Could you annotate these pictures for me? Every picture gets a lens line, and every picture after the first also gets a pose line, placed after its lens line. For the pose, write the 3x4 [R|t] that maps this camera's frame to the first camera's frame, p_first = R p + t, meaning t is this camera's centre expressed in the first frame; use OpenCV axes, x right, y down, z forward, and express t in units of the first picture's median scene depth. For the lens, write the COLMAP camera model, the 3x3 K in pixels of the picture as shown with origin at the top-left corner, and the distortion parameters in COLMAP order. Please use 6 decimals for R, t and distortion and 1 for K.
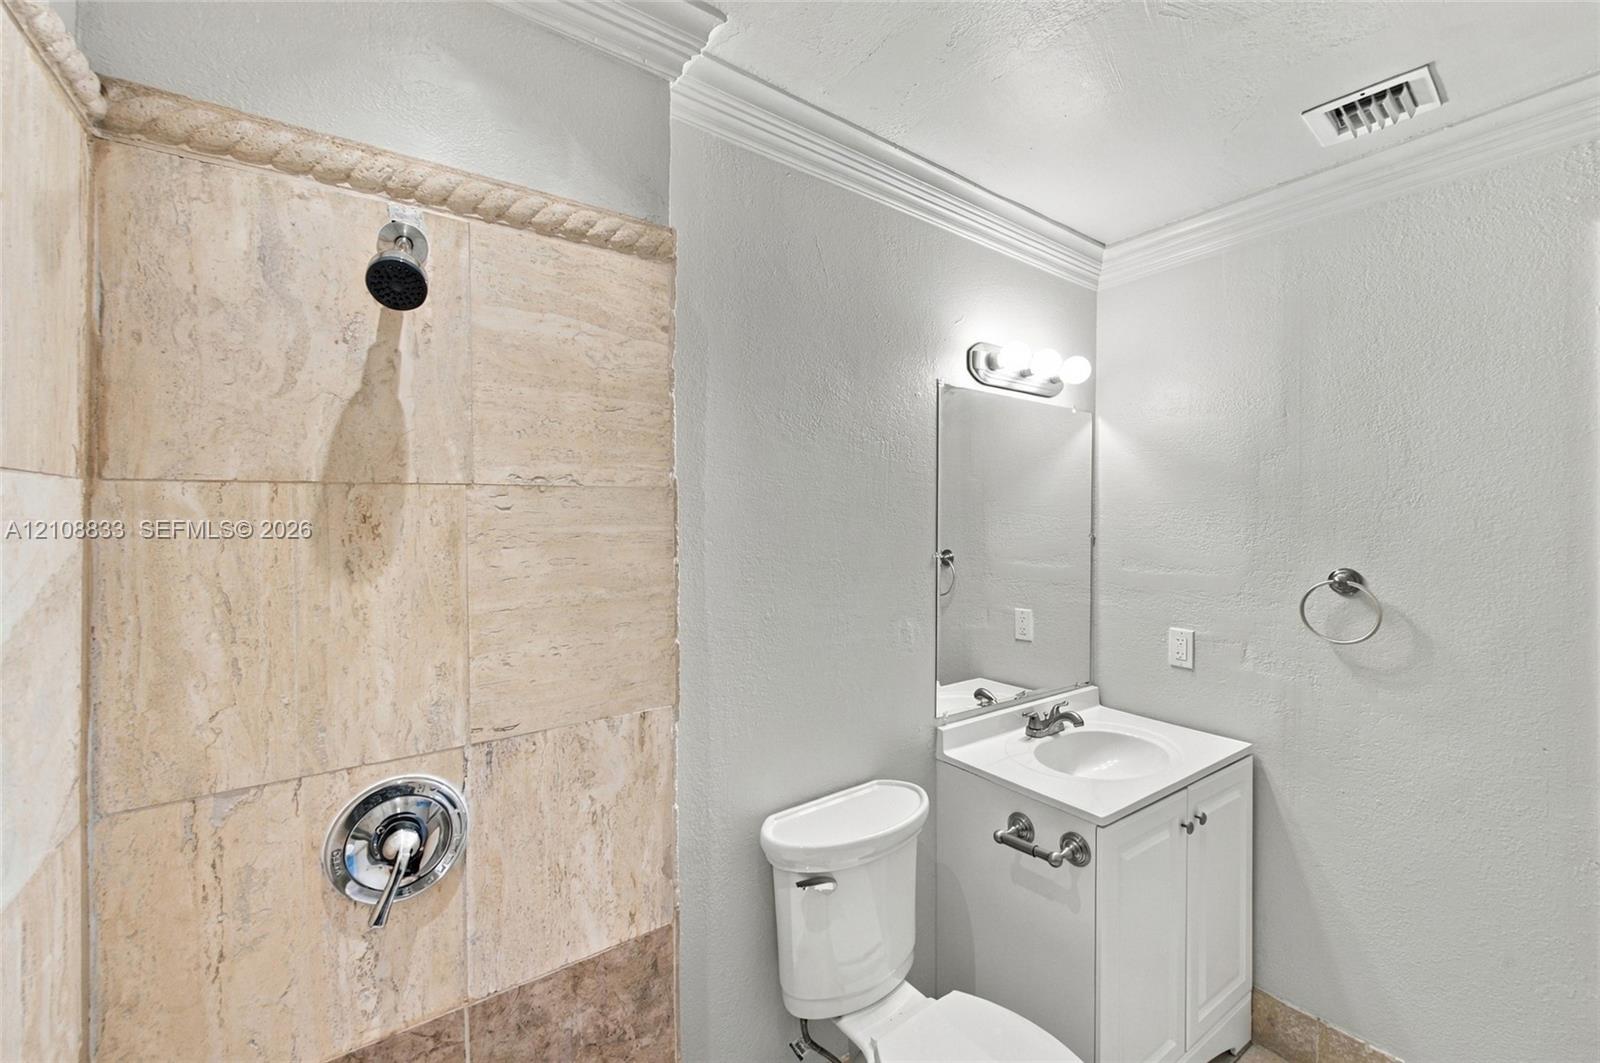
lens RADIAL K [[636.5, 0, 797.9], [0, 636.5, 529.7], [0, 0, 1]] dist [-0.000647, -0.001181]
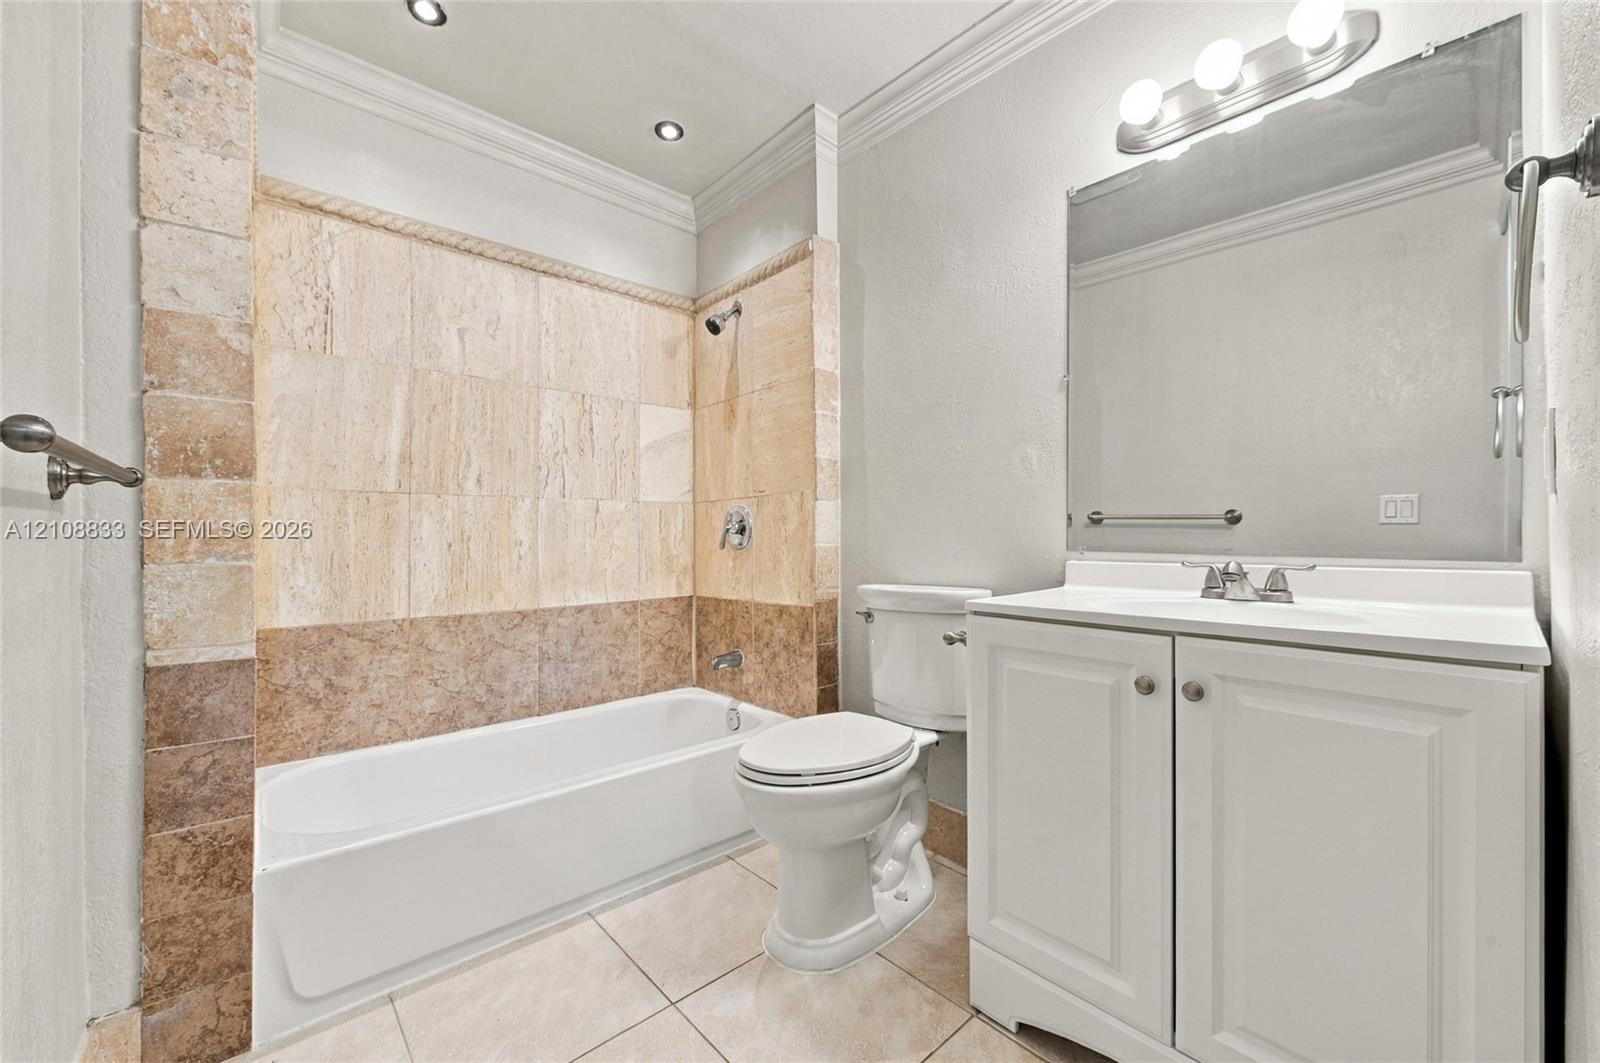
lens RADIAL K [[636.5, 0, 792.0], [0, 636.5, 529.9], [0, 0, 1]] dist [-0.000647, -0.001181]
pose [[0.122527, -0.005591, -0.992449, 1.793385], [-0.002149, 0.999980, -0.005899, 0.438738], [0.992463, 0.002856, 0.122512, 0.767704]]
